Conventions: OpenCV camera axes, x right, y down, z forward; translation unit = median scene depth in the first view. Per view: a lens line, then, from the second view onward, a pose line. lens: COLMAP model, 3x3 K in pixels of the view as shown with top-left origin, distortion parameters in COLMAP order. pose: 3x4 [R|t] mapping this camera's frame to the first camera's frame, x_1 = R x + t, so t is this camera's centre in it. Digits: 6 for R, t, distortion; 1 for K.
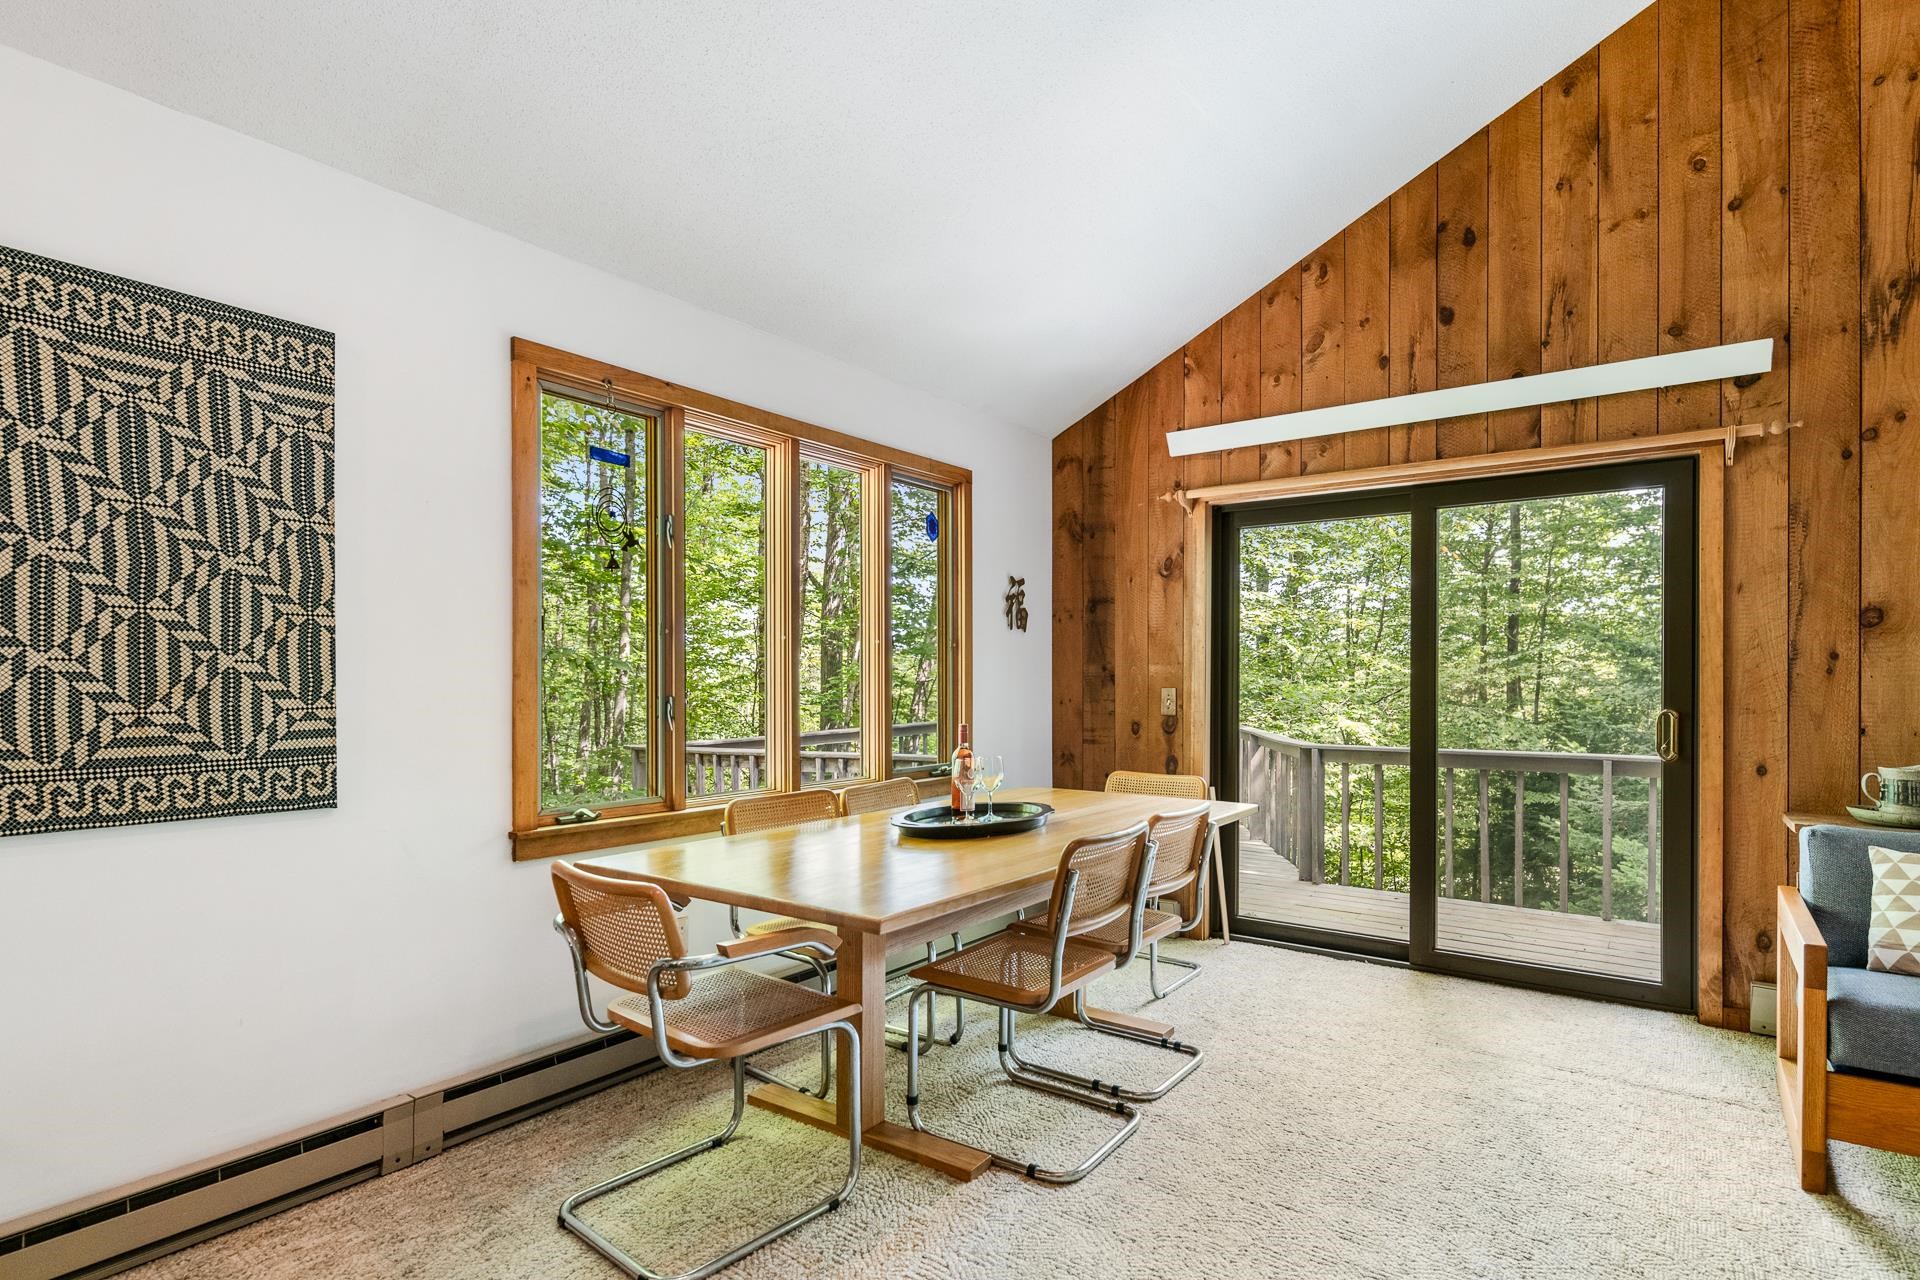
lens RADIAL K [[1059.4, 0, 1034.7], [0, 1059.4, 680.2], [0, 0, 1]] dist [0.011411, -0.005355]
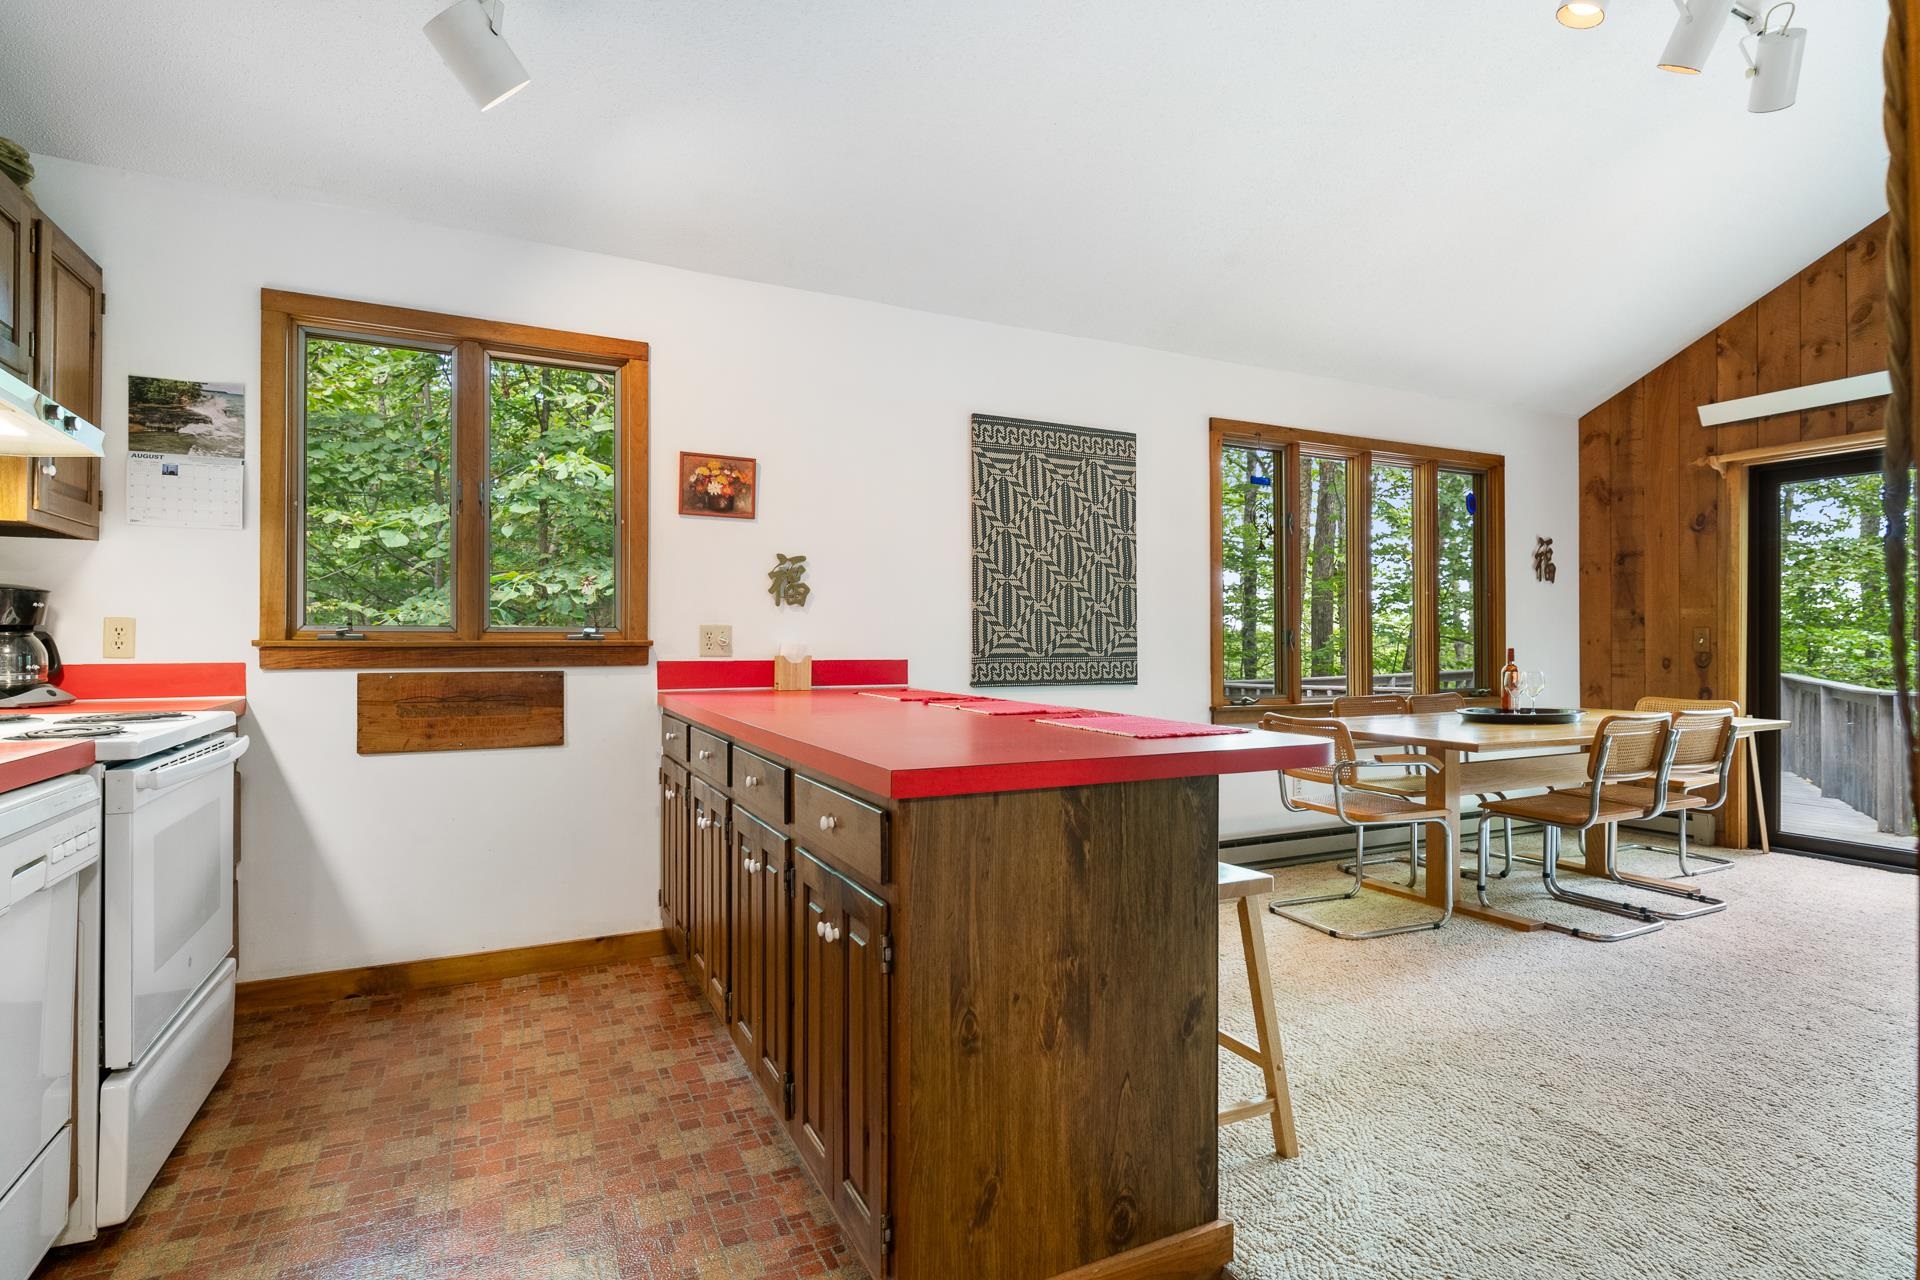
lens RADIAL K [[1059.4, 0, 908.9], [0, 1059.4, 637.0], [0, 0, 1]] dist [0.011411, -0.005355]
pose [[0.860066, -0.004643, -0.510161, -0.033386], [0.000320, 0.999963, -0.008561, 0.037752], [0.510182, 0.007200, 0.860036, -0.604832]]
